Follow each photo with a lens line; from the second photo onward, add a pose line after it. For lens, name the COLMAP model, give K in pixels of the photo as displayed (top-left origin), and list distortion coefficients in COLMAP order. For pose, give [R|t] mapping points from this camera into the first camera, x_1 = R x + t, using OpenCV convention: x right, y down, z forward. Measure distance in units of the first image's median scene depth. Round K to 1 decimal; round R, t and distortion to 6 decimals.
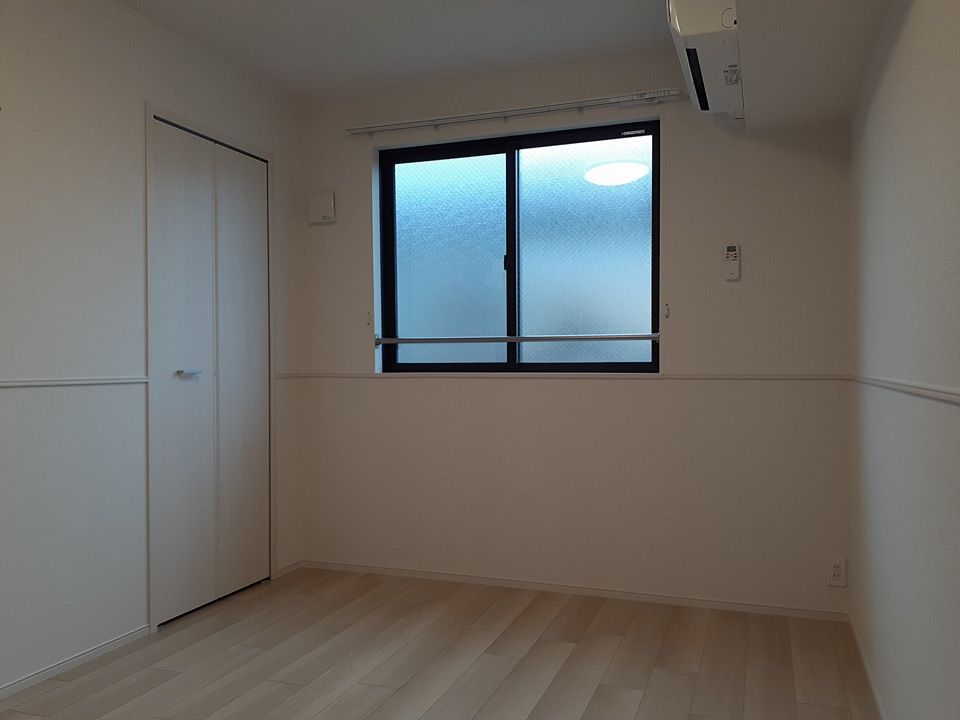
lens RADIAL K [[756.2, 0, 480.0], [0, 756.2, 360.0], [0, 0, 1]] dist [-0.002784, -0.001518]
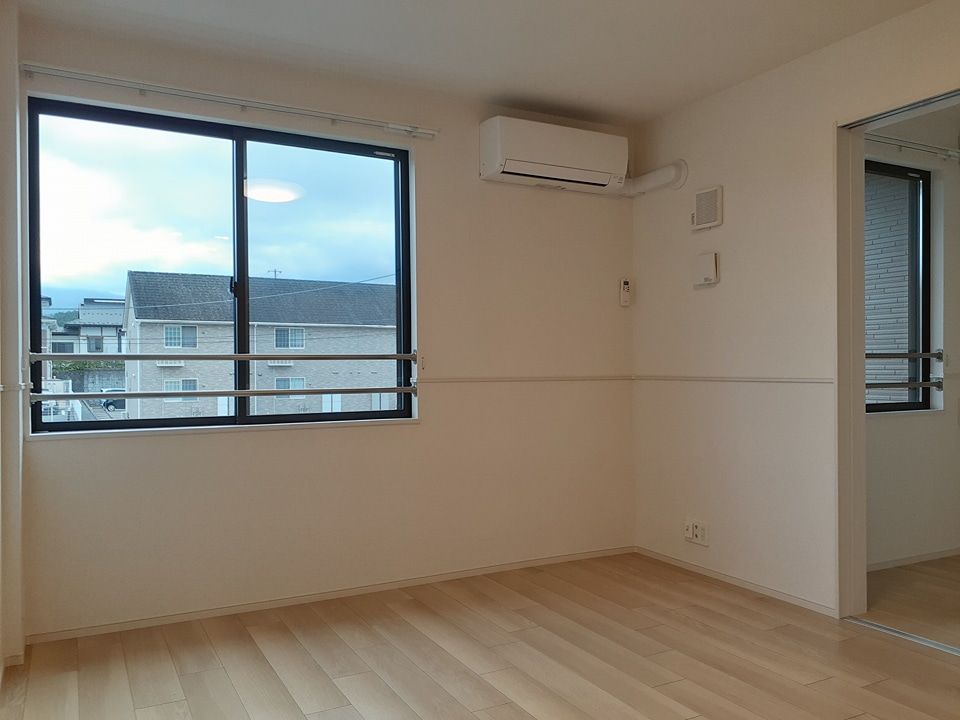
lens RADIAL K [[756.2, 0, 480.0], [0, 756.2, 360.0], [0, 0, 1]] dist [-0.002784, -0.001518]
pose [[0.653568, 0.009134, 0.756813, -0.665495], [-0.003263, 0.999952, -0.009251, 0.002654], [-0.756861, 0.003576, 0.653566, 0.243717]]
